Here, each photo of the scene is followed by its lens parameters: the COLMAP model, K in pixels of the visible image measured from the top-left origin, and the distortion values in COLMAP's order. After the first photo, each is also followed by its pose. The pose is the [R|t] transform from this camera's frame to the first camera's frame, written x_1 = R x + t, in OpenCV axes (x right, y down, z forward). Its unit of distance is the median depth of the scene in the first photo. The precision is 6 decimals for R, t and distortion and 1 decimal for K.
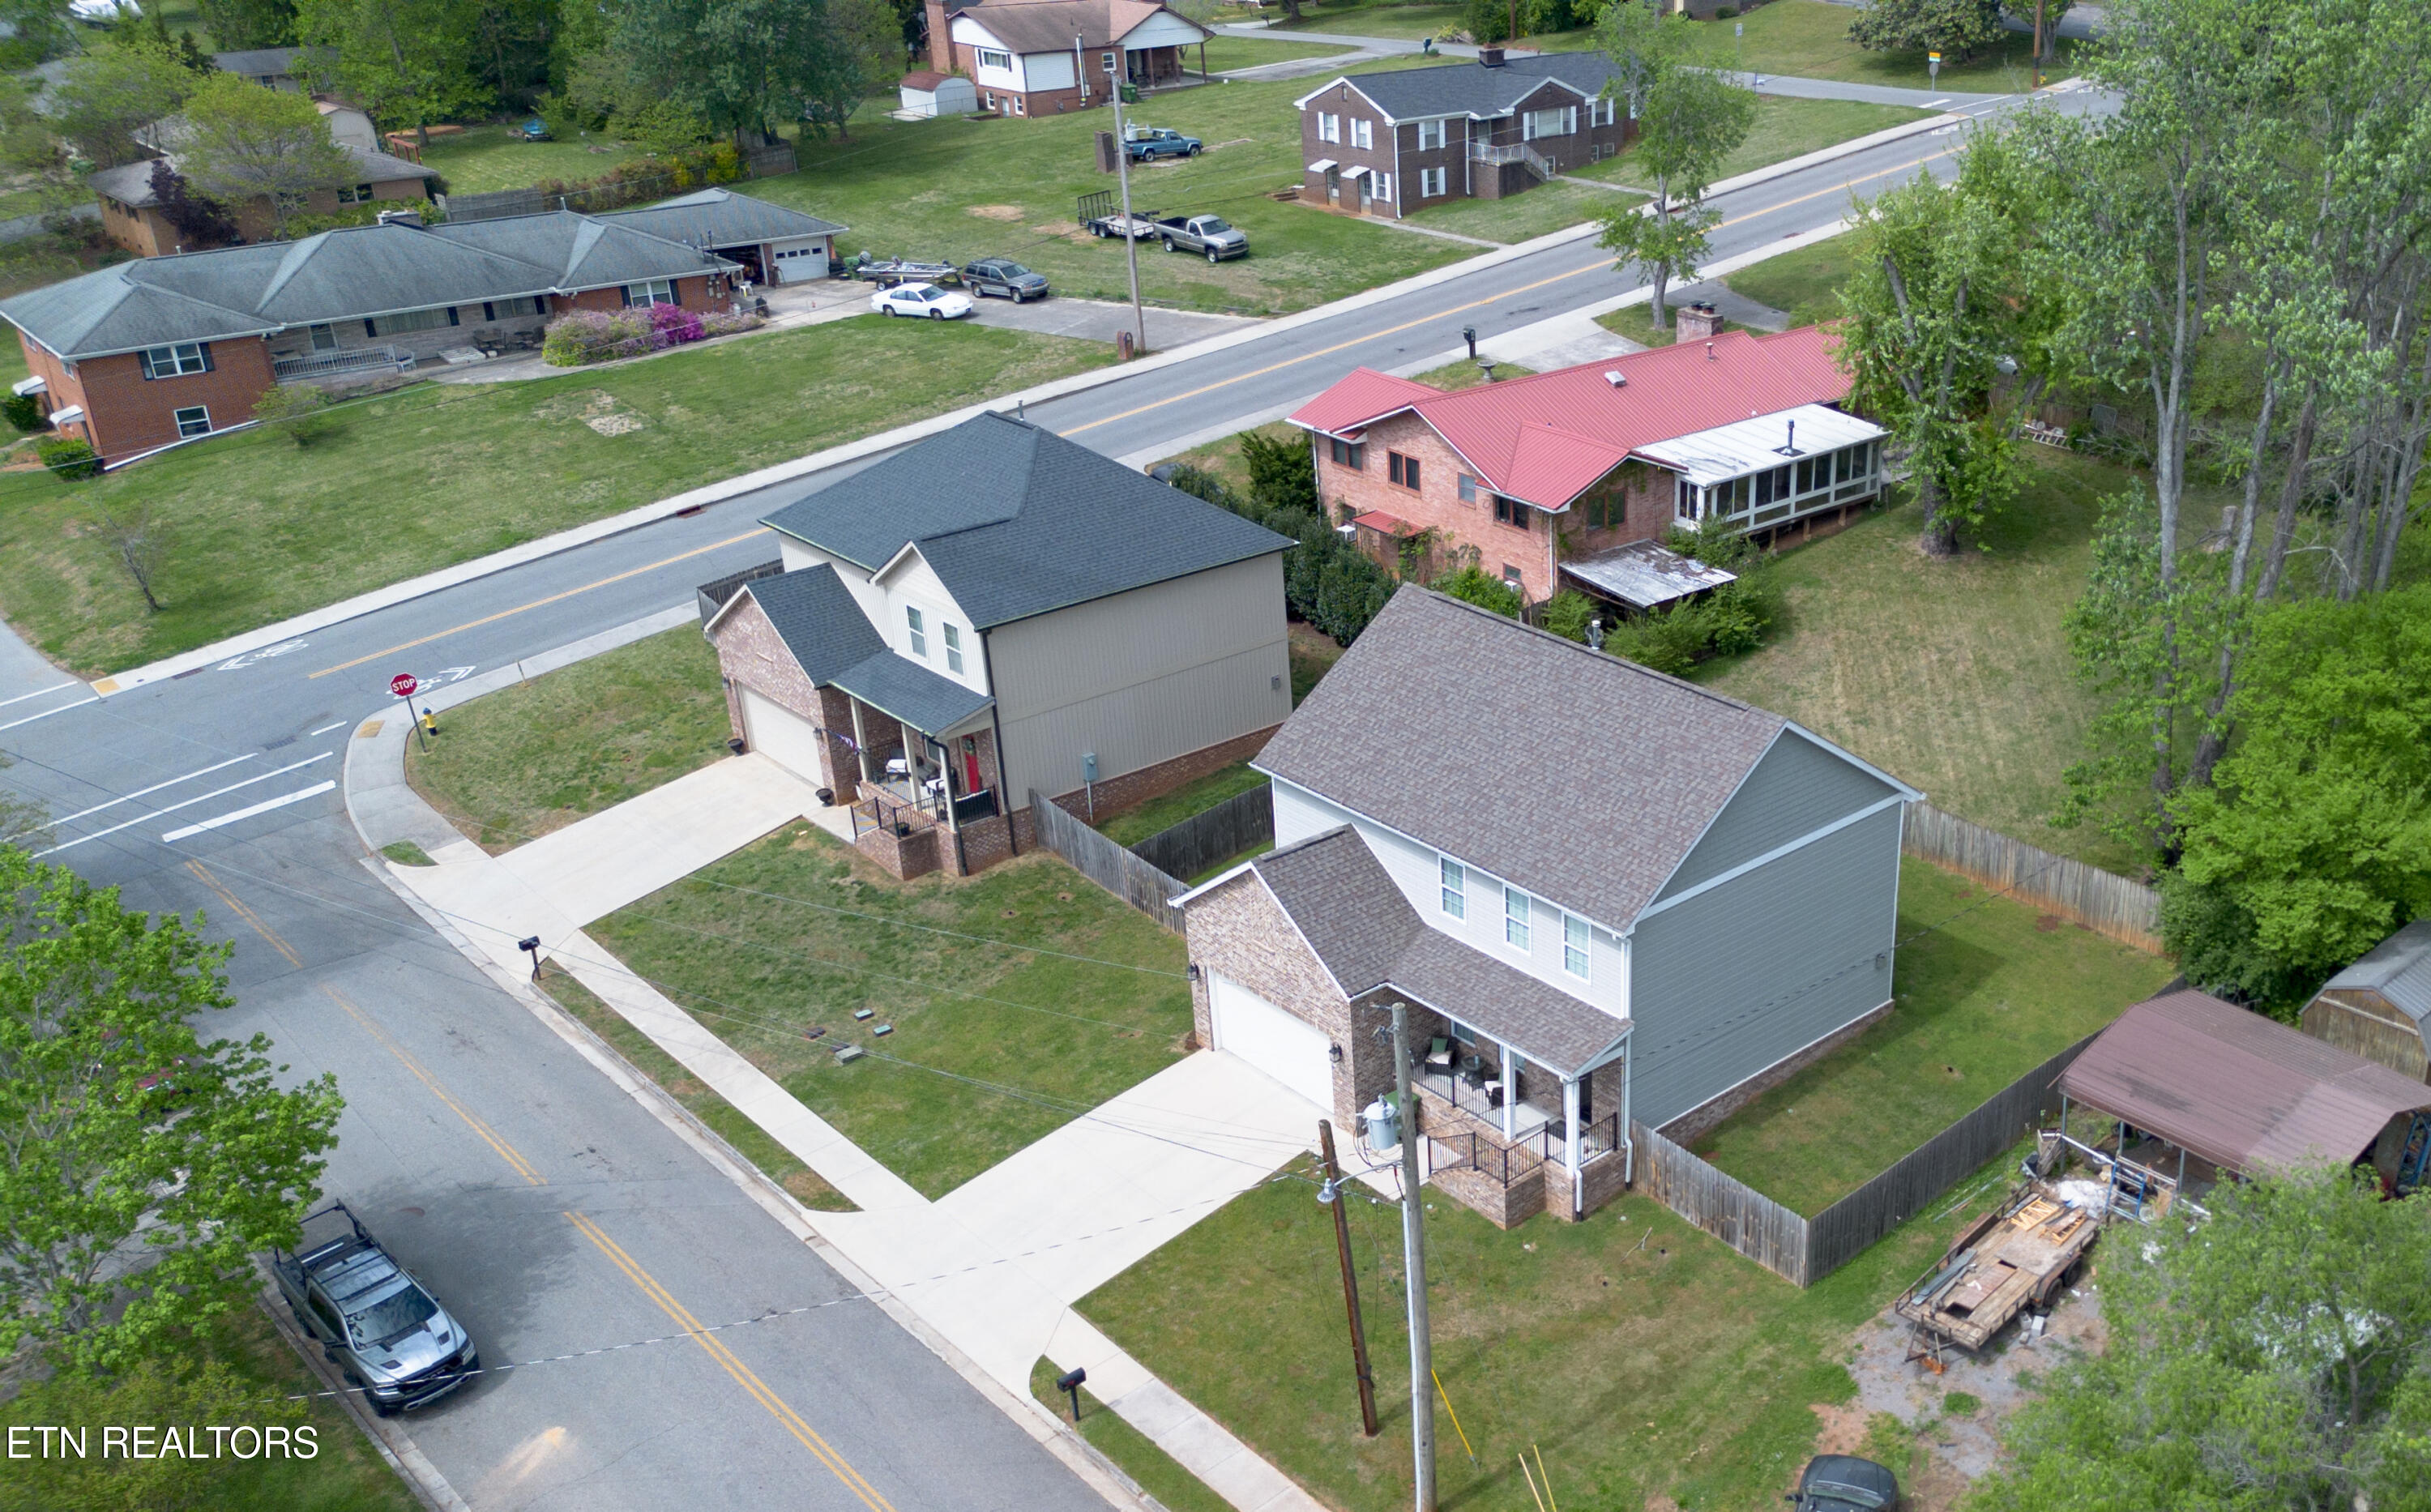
lens RADIAL K [[2316.3, 0, 1633.4], [0, 2316.3, 892.0], [0, 0, 1]] dist [0.051491, 0.000000]
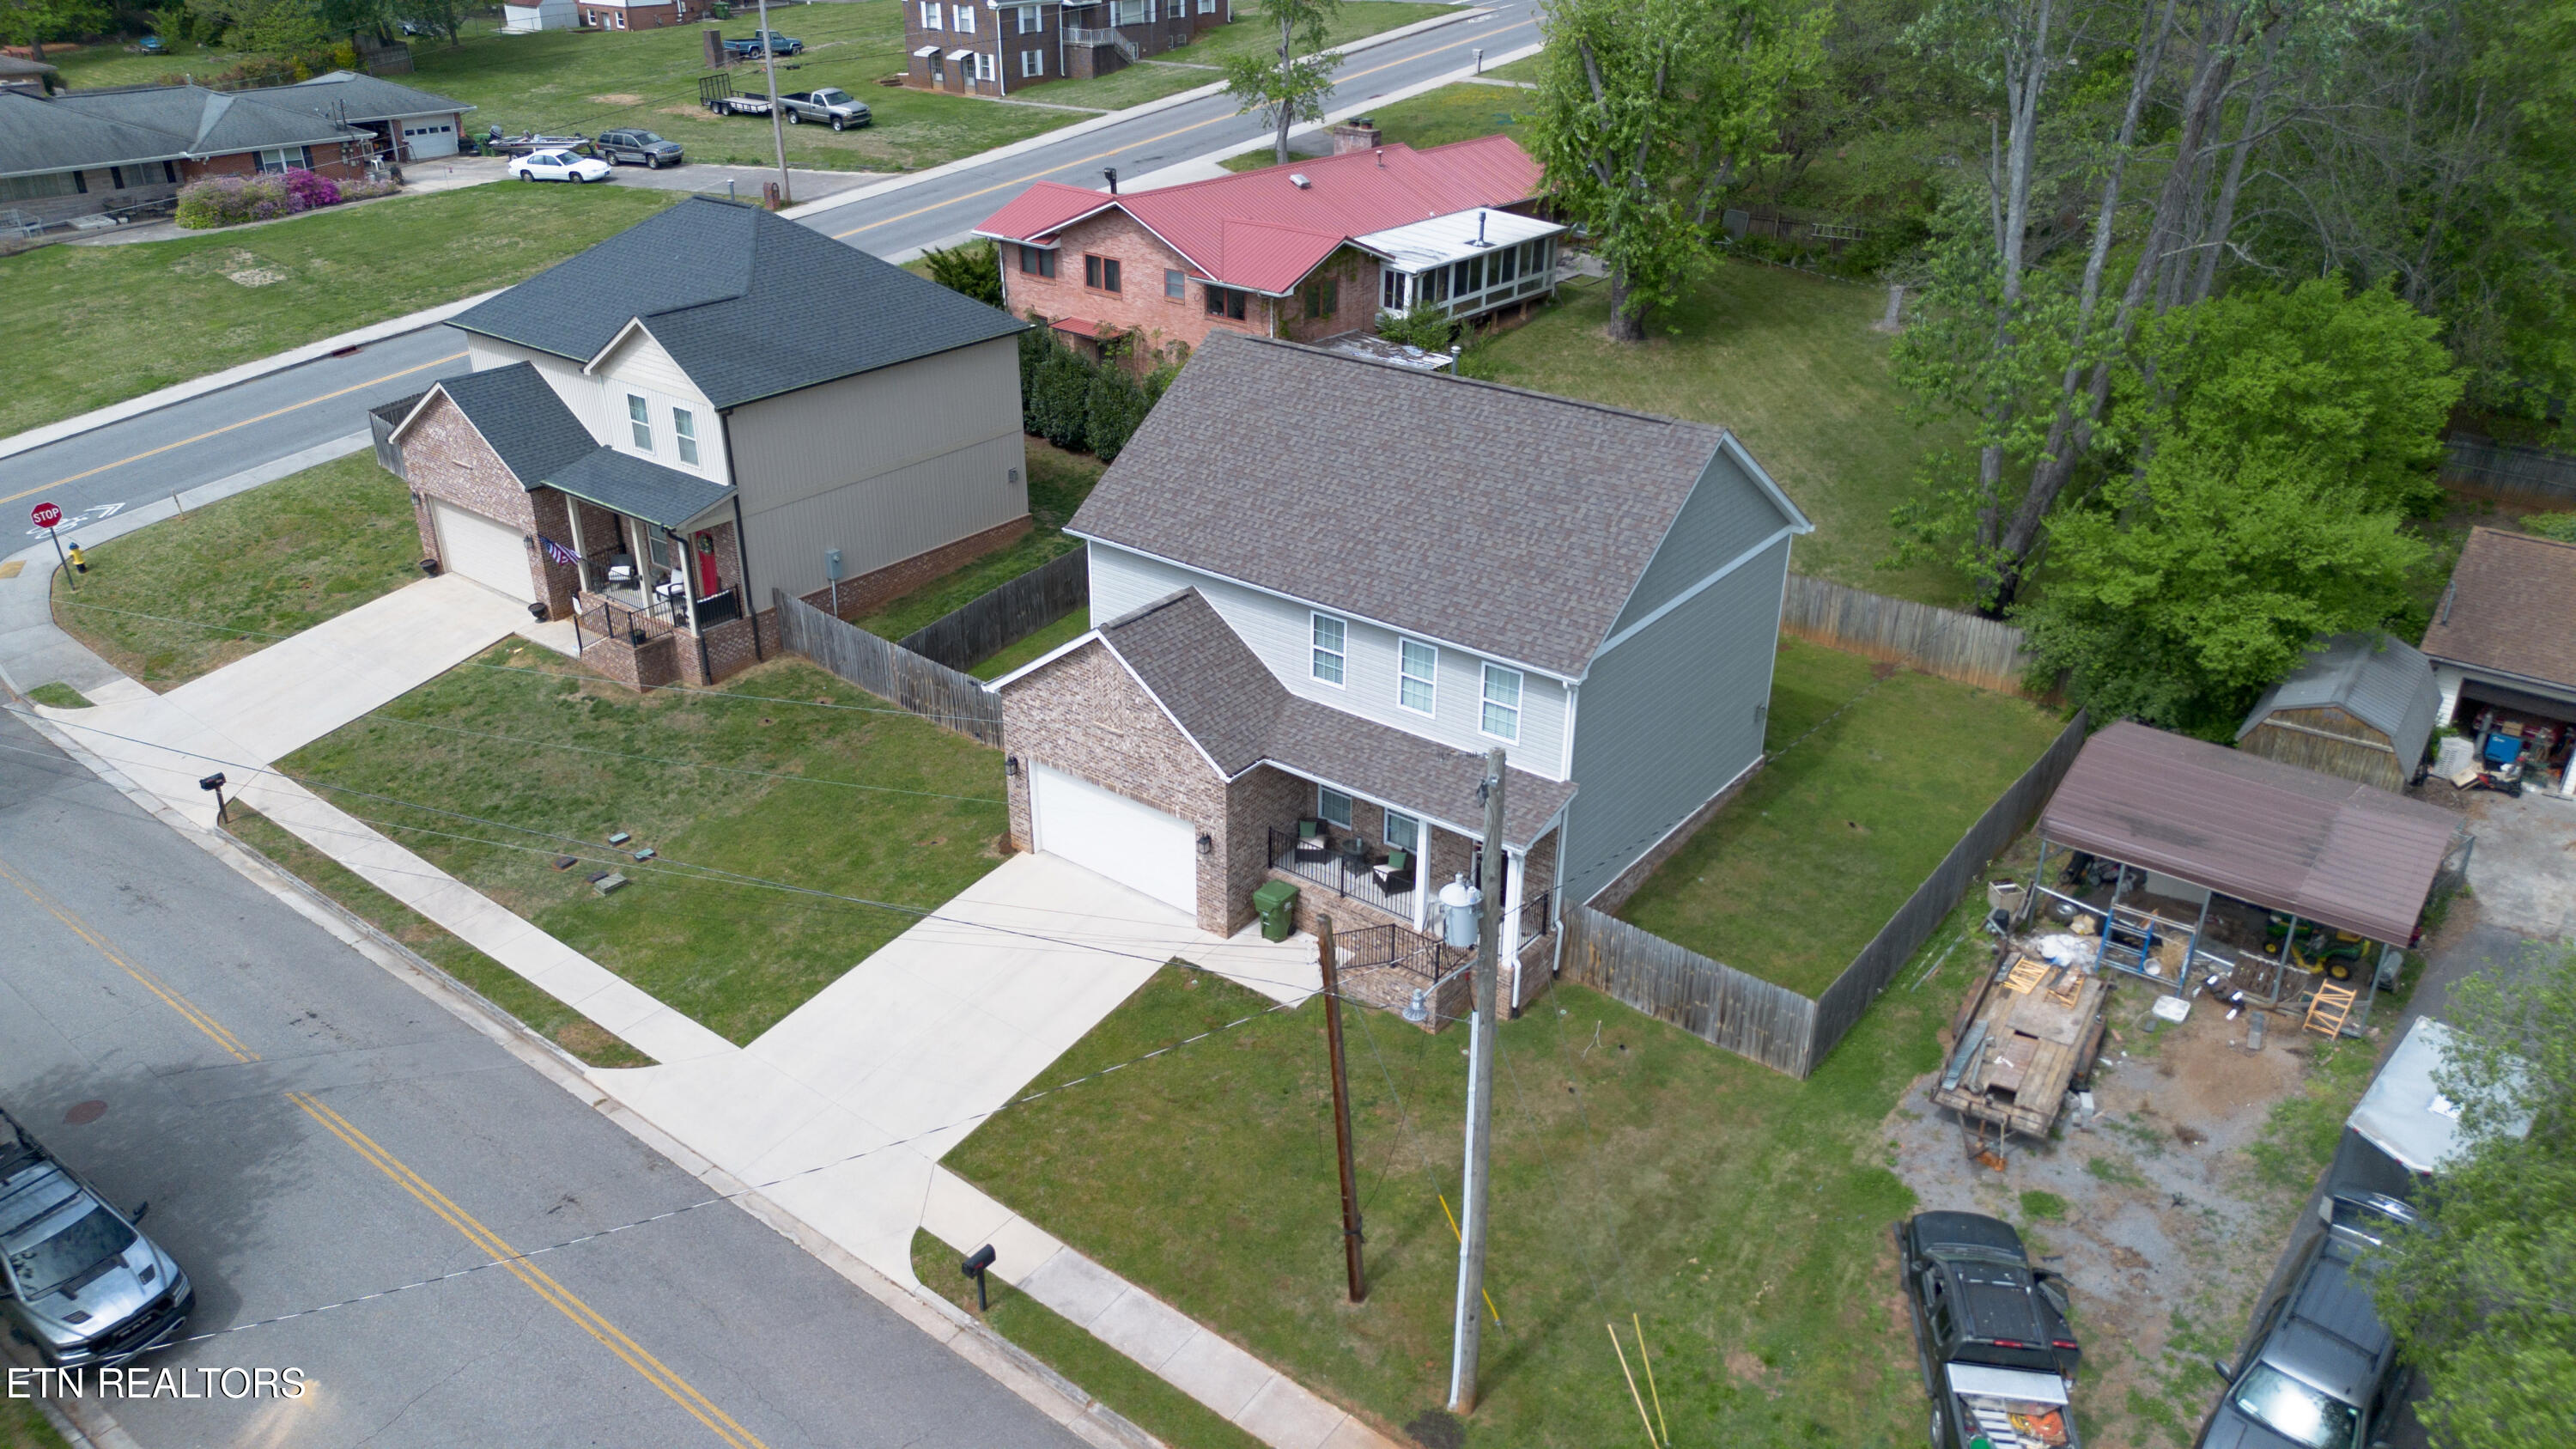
lens RADIAL K [[1827.3, 0, 1290.8], [0, 1827.3, 715.8], [0, 0, 1]] dist [0.053102, -0.030940]
pose [[0.992825, -0.052949, 0.107210, -0.145180], [0.054122, 0.998502, -0.008060, 0.024712], [-0.106623, 0.013805, 0.994204, 0.269359]]
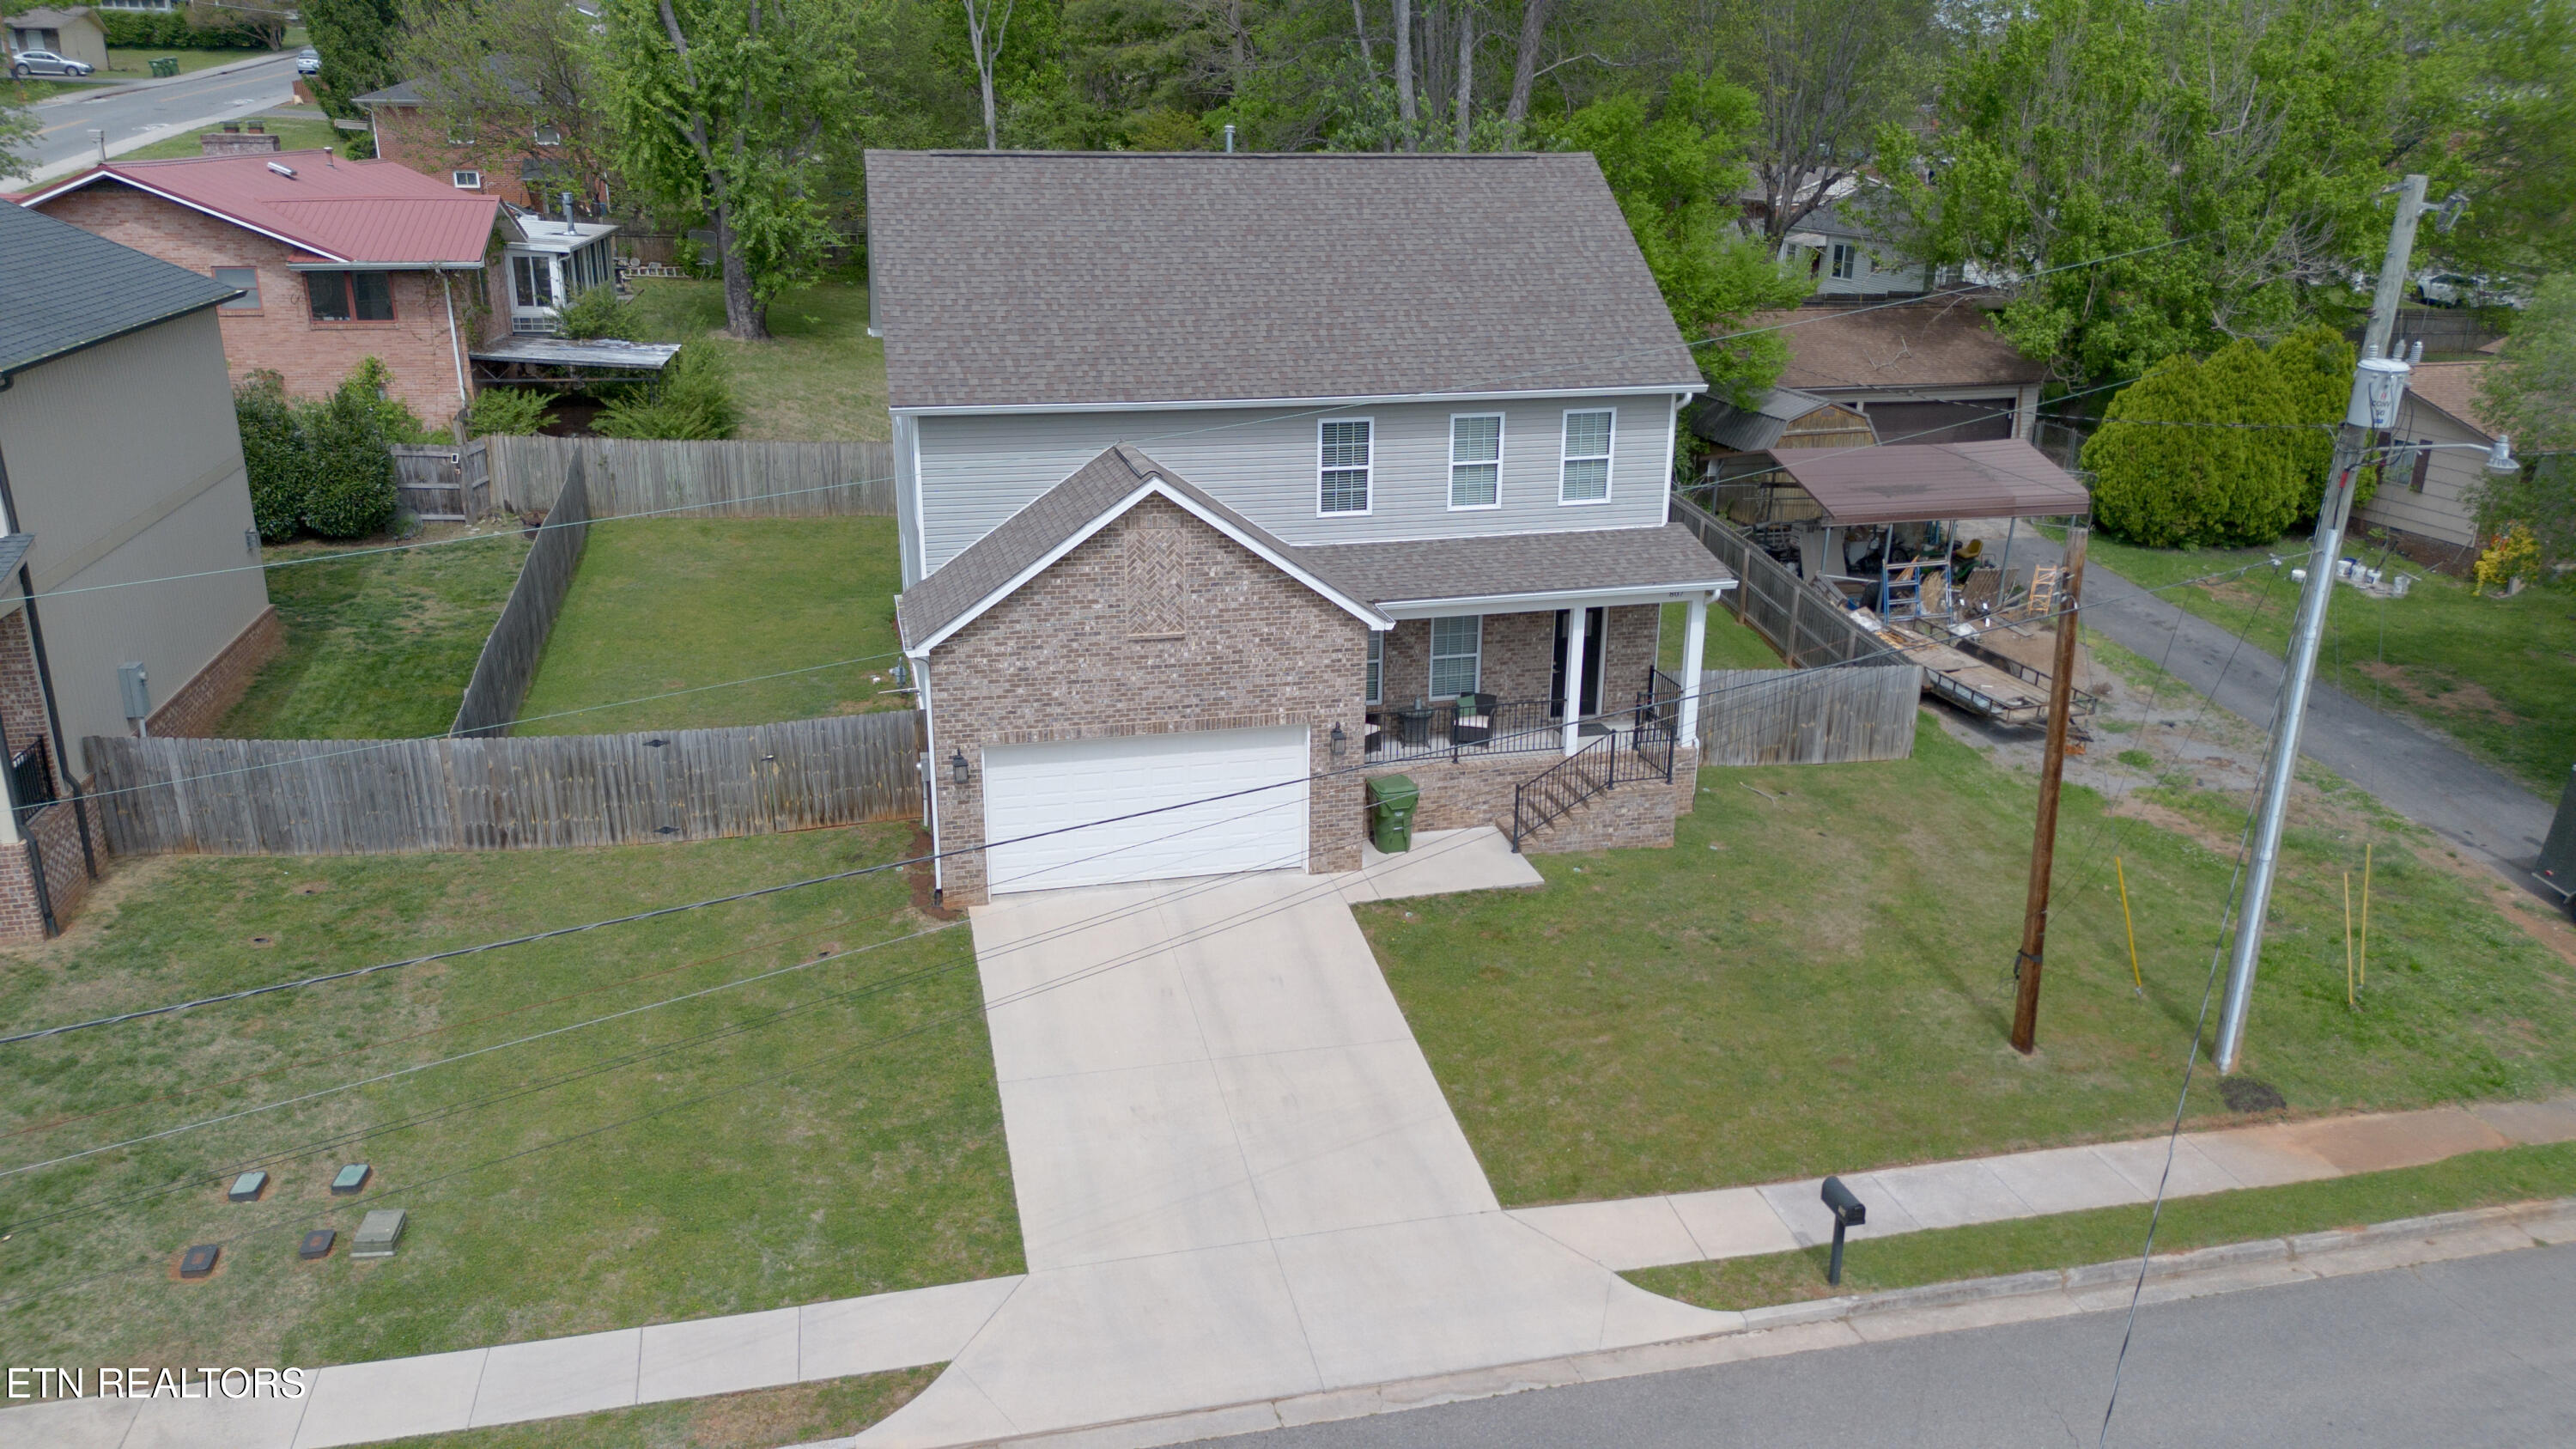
lens RADIAL K [[1827.3, 0, 1287.8], [0, 1827.3, 727.3], [0, 0, 1]] dist [0.053102, -0.030940]
pose [[0.522329, -0.272961, 0.807877, -0.469094], [0.377531, 0.923502, 0.067937, 0.023135], [-0.764619, 0.269513, 0.585423, 0.618685]]
